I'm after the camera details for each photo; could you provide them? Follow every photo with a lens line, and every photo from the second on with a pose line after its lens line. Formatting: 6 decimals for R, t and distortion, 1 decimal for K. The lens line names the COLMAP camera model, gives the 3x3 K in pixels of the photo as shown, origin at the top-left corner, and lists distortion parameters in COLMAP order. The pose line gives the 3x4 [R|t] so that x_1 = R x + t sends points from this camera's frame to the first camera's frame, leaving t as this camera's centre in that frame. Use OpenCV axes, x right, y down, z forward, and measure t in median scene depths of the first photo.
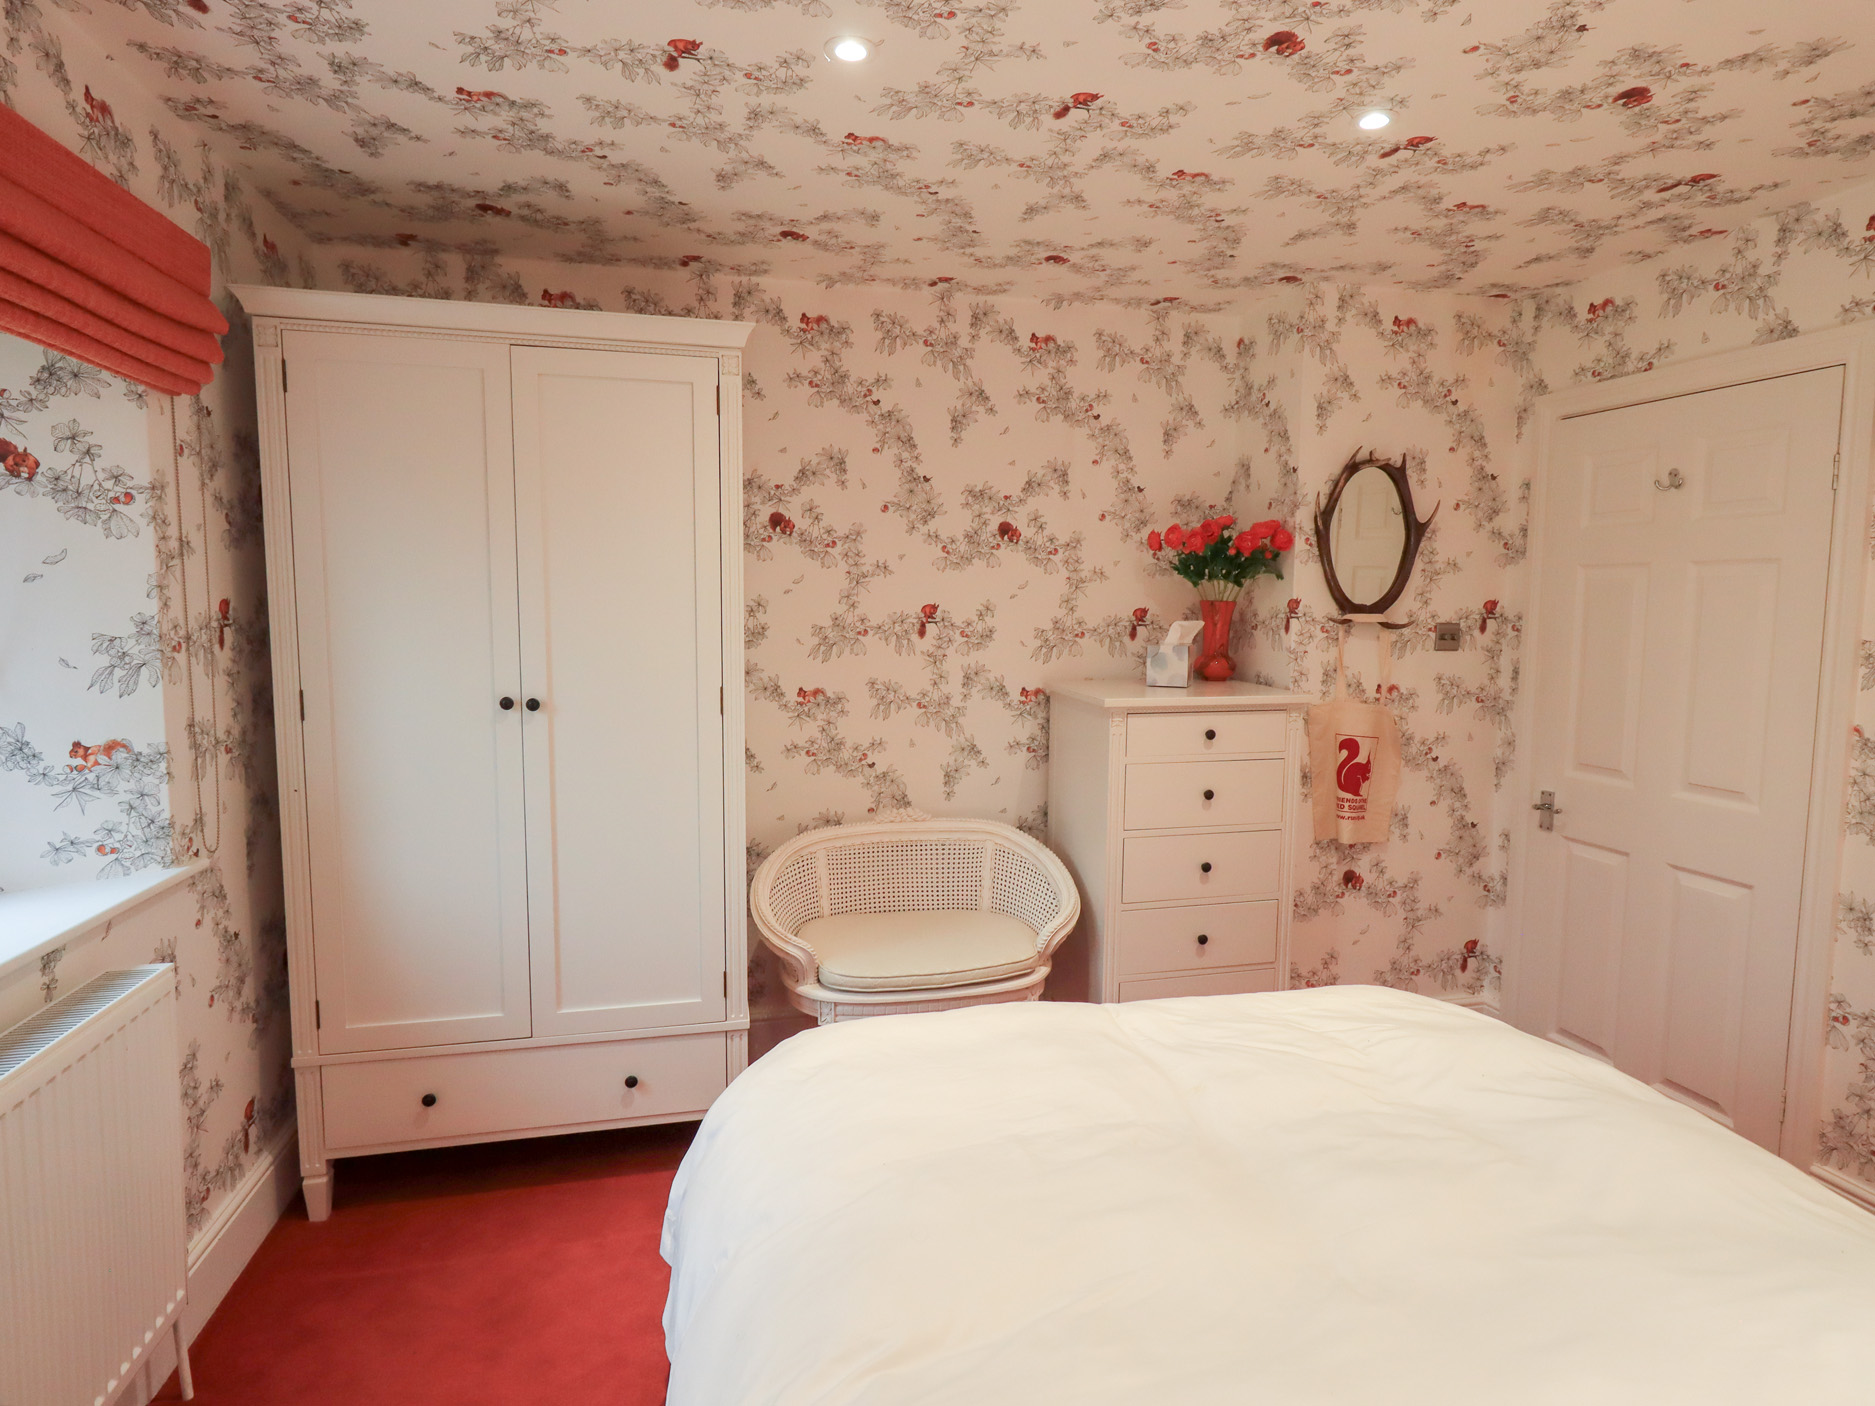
lens RADIAL K [[975.9, 0, 936.4], [0, 975.9, 695.2], [0, 0, 1]] dist [-0.004884, -0.000187]
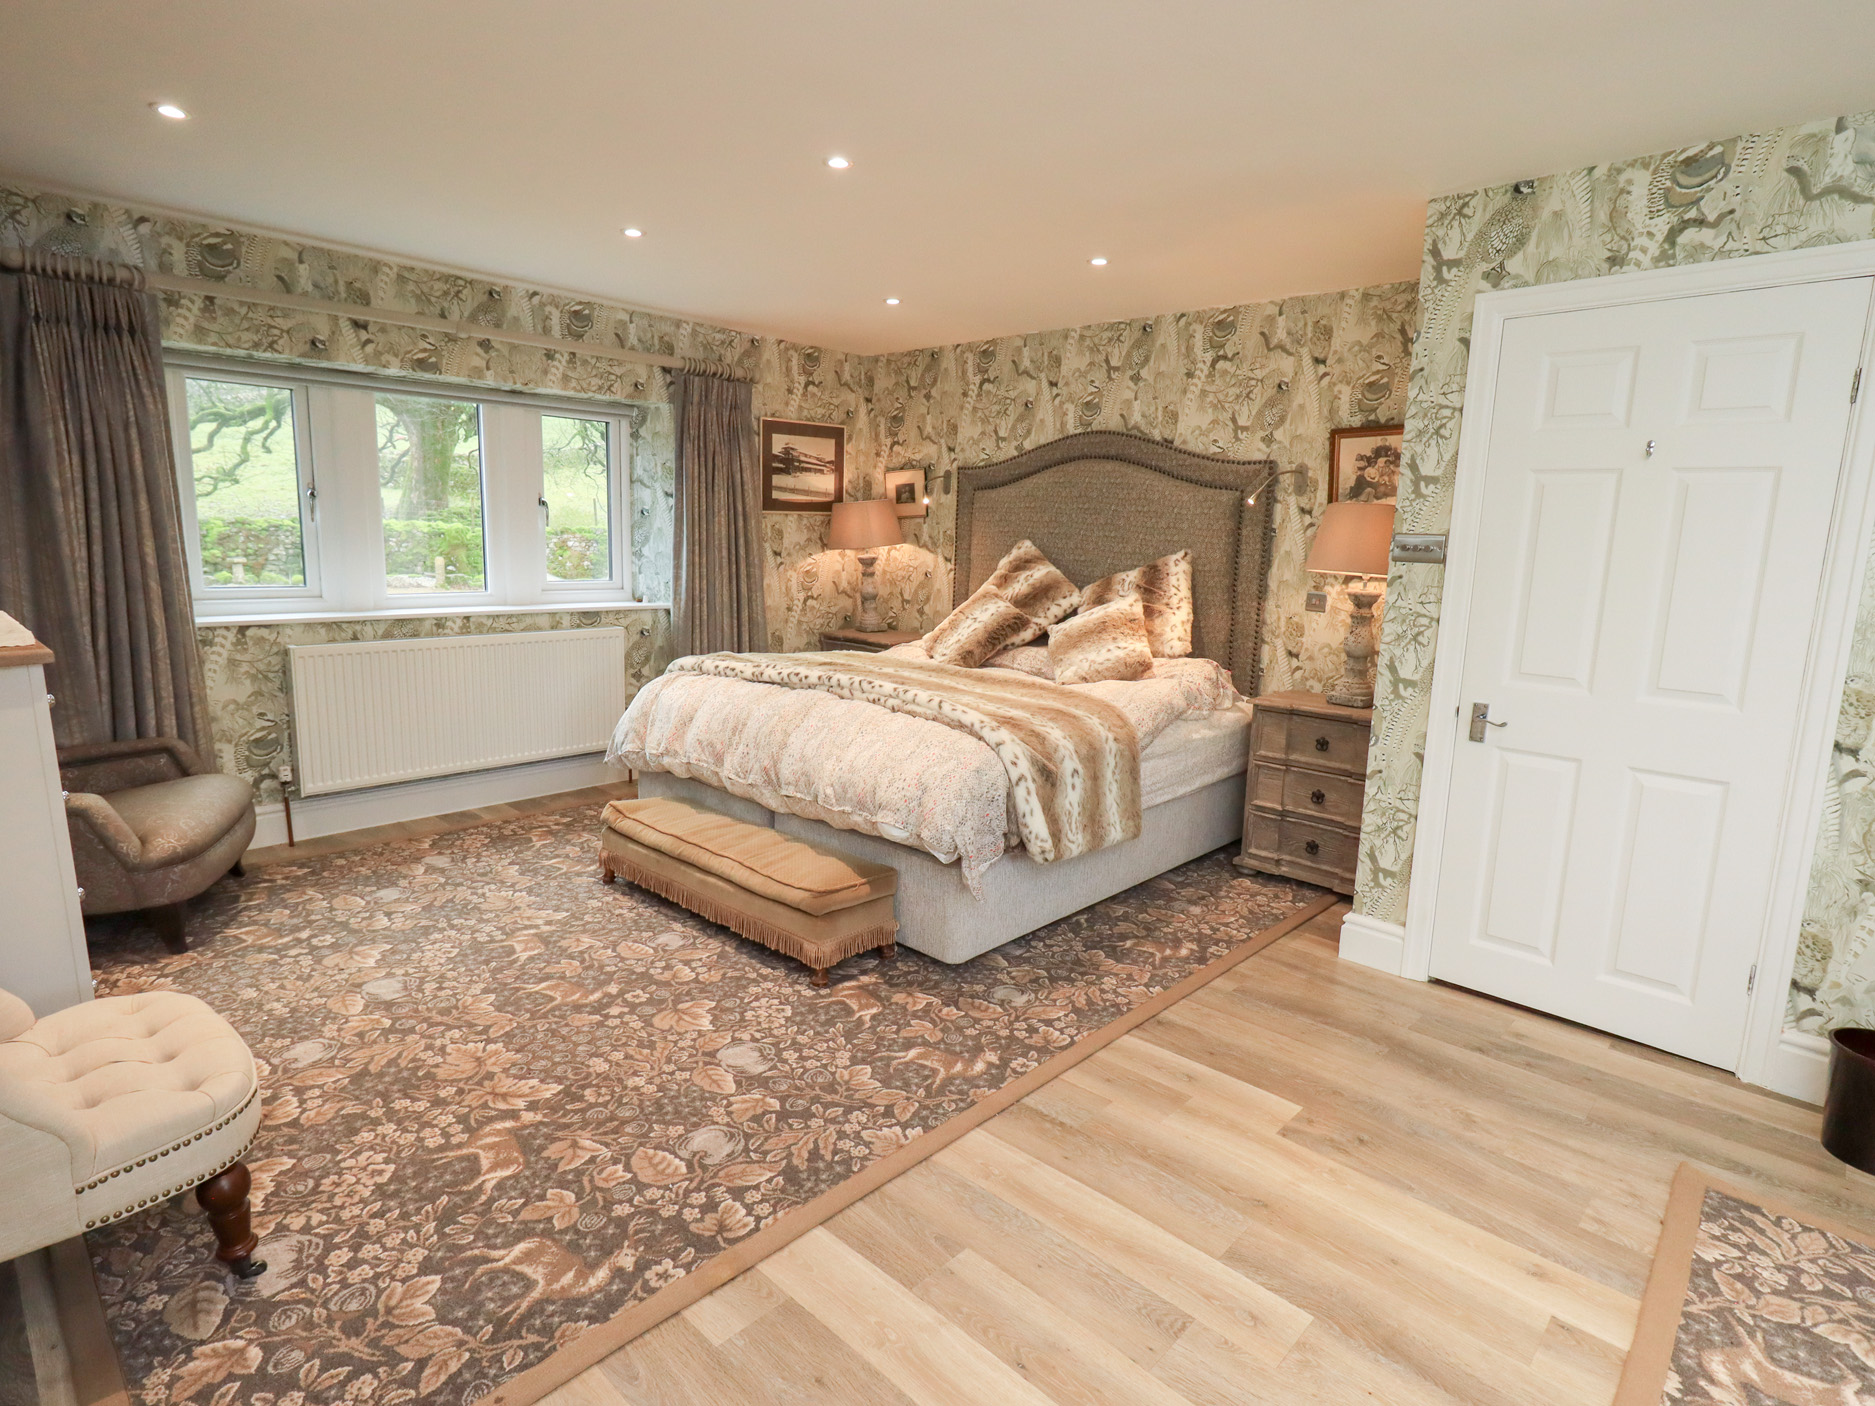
lens RADIAL K [[975.9, 0, 938.3], [0, 975.9, 690.8], [0, 0, 1]] dist [-0.004884, -0.000187]
pose [[0.832771, -0.082406, 0.547450, -0.409869], [0.029776, 0.994095, 0.104343, -0.035054], [-0.552817, -0.070593, 0.830307, 0.555710]]
